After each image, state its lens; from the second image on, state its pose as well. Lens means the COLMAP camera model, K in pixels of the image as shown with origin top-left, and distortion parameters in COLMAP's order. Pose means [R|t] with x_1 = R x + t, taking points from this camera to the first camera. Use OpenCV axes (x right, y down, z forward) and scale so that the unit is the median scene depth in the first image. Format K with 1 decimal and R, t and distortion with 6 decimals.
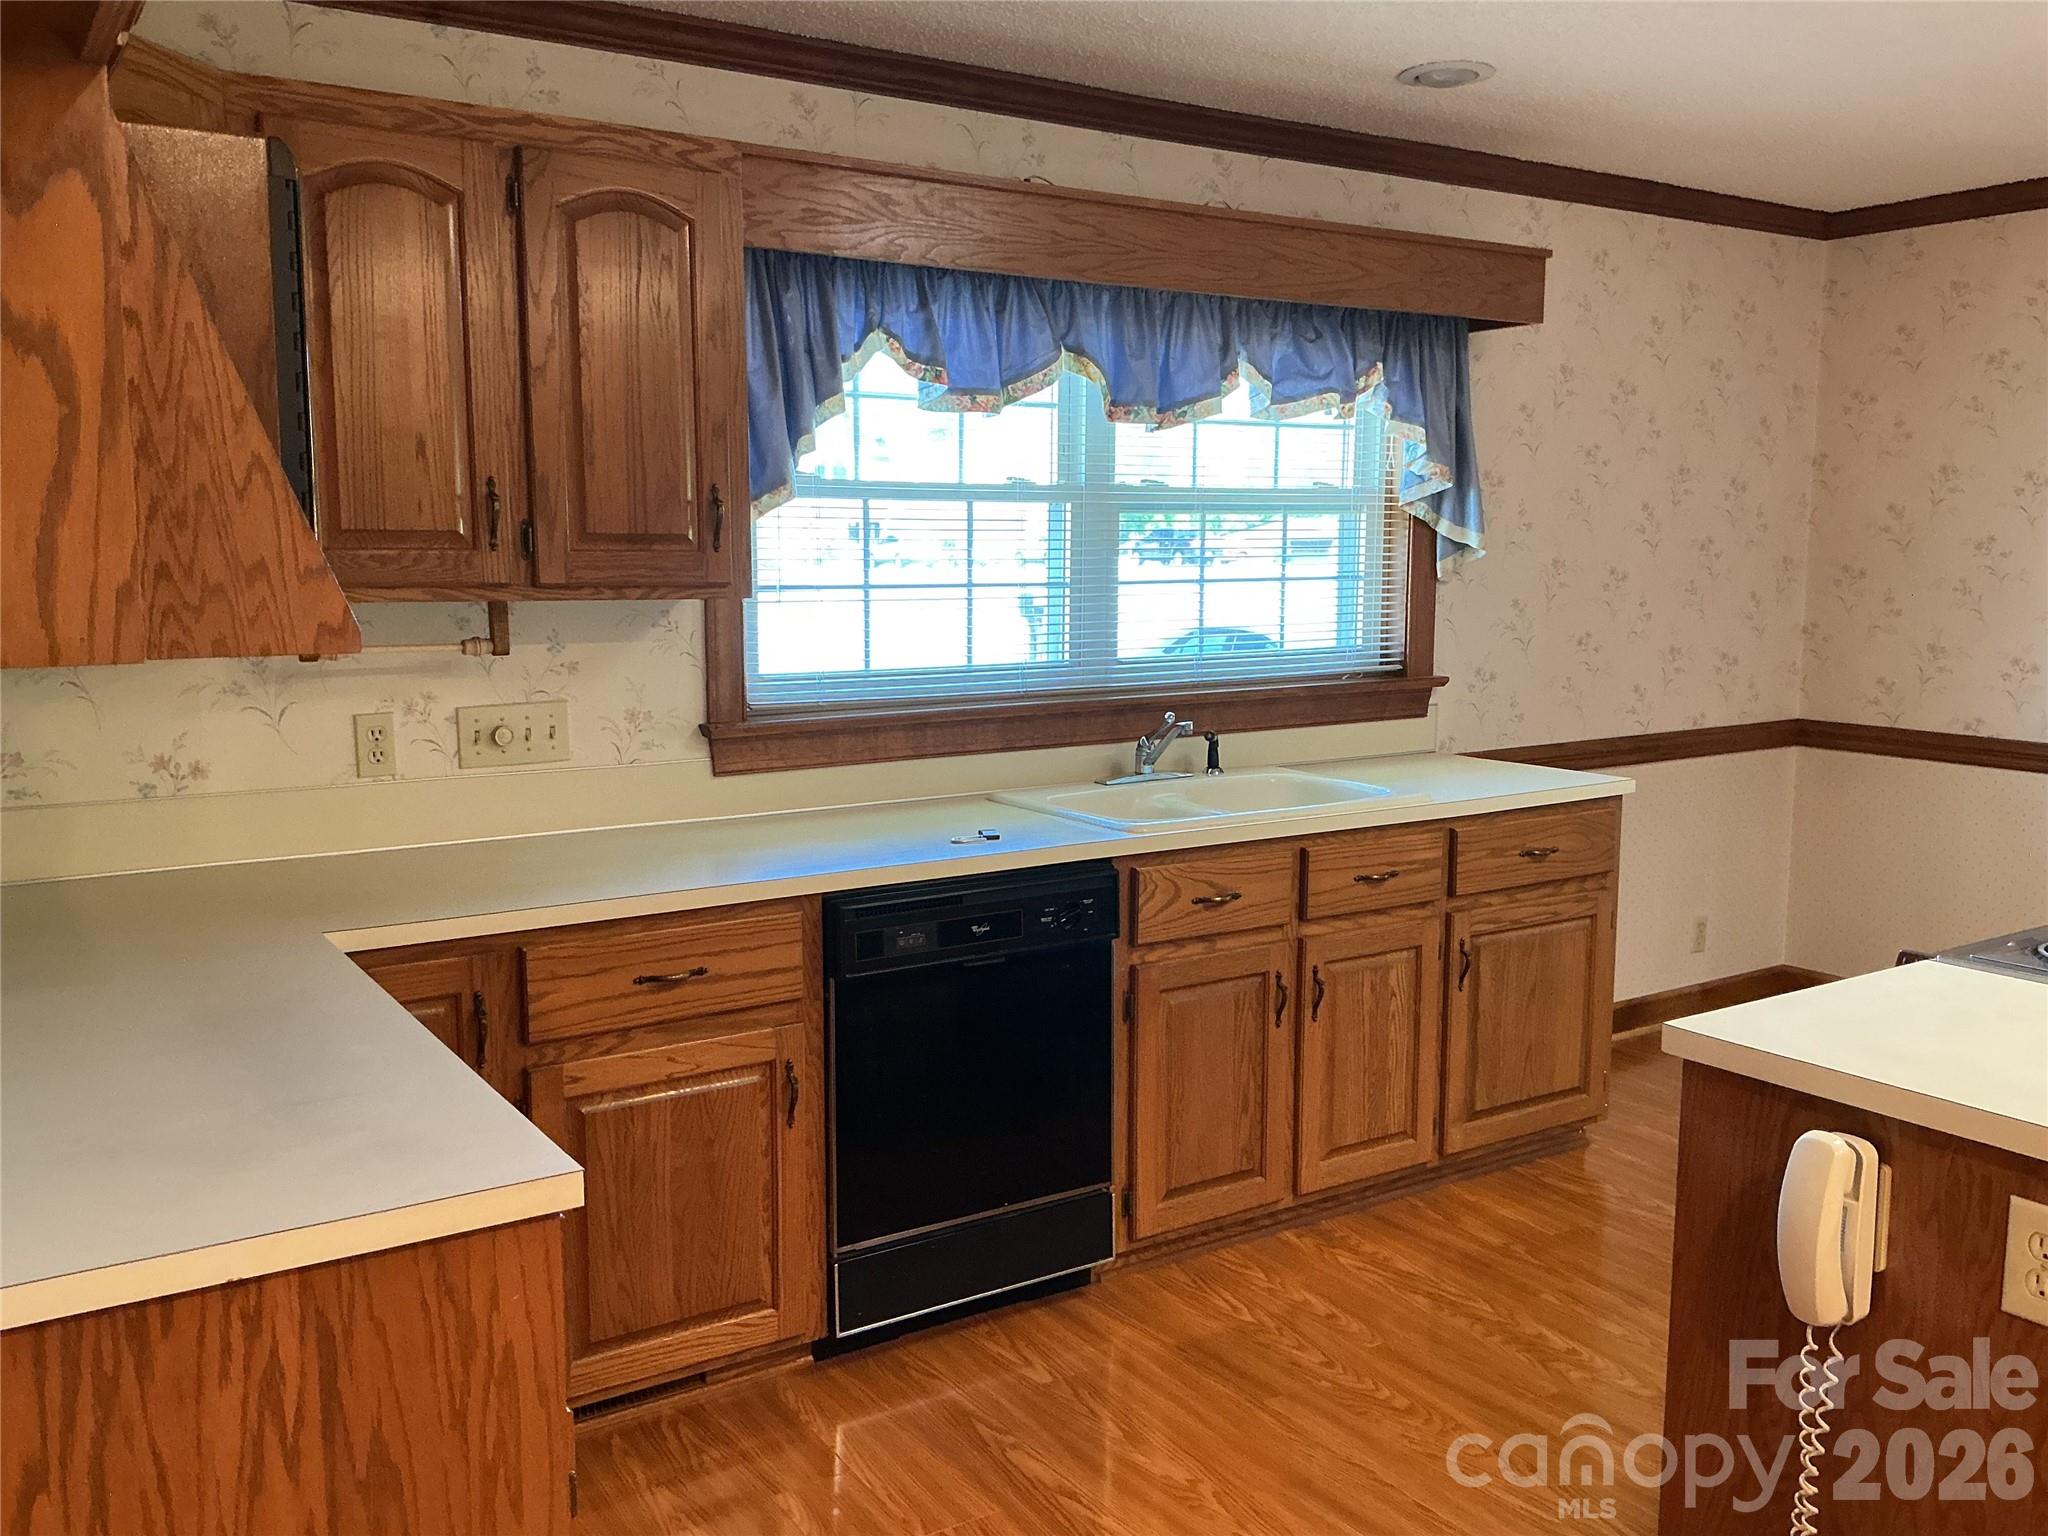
lens RADIAL K [[1702.7, 0, 1016.4], [0, 1702.7, 773.4], [0, 0, 1]] dist [0.086344, -0.157577]
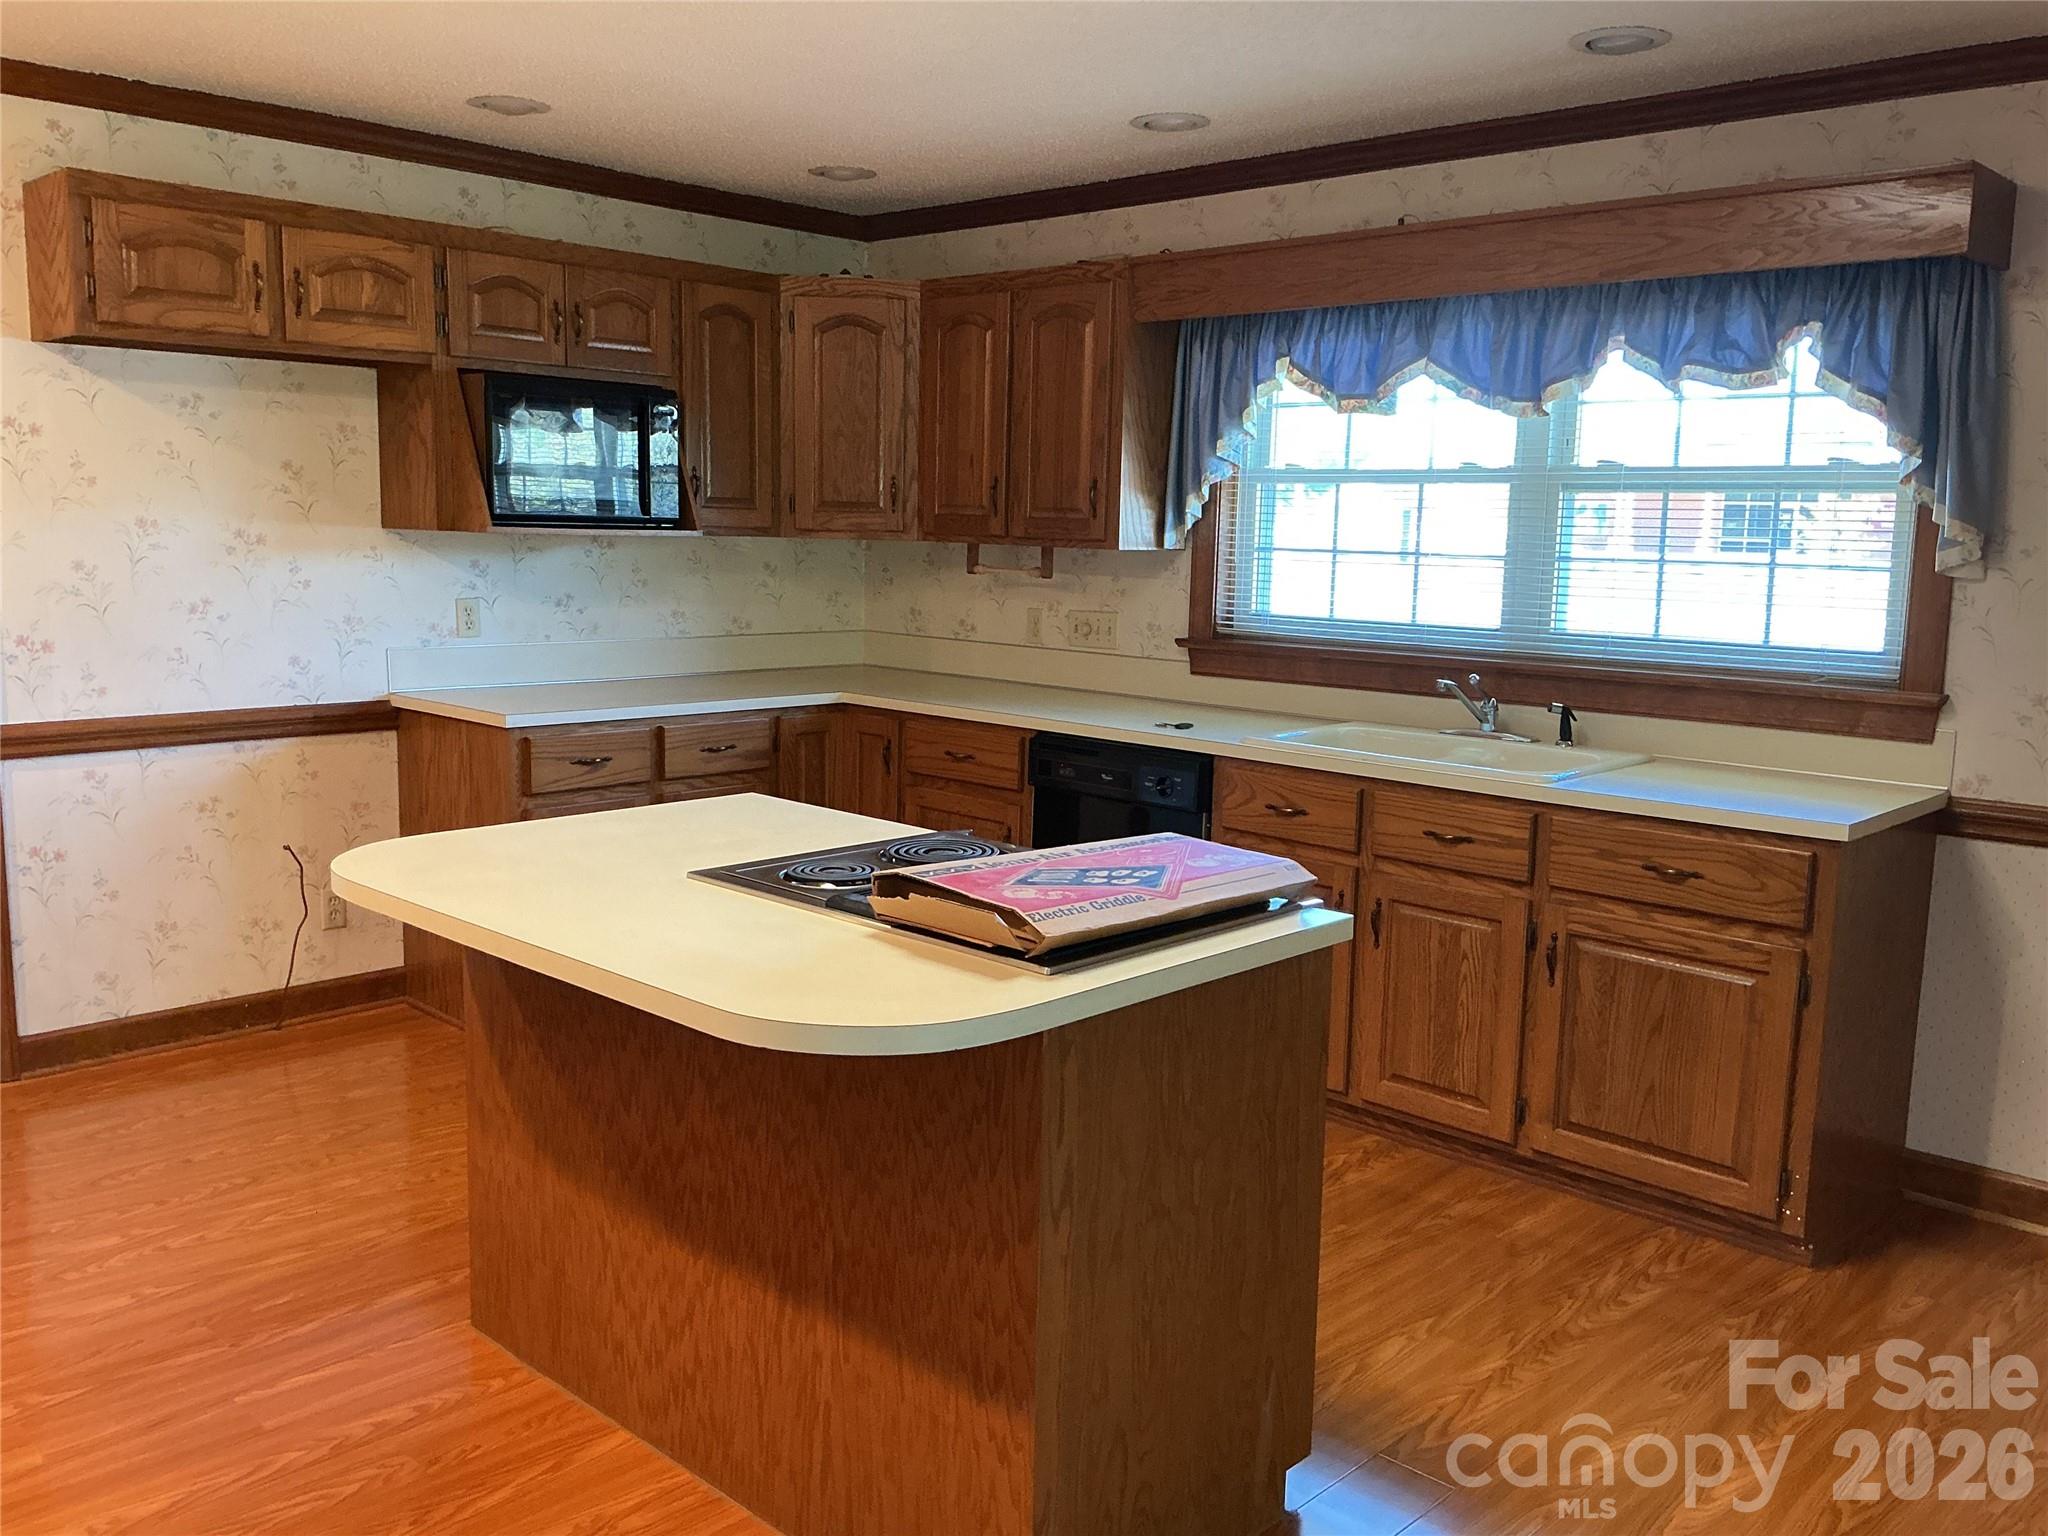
lens RADIAL K [[1702.7, 0, 1020.8], [0, 1702.7, 773.5], [0, 0, 1]] dist [0.086344, -0.157577]
pose [[0.228451, 0.152409, -0.961552, 1.137964], [-0.150767, 0.981293, 0.119718, -0.063531], [0.961811, 0.117621, 0.247156, 0.470402]]
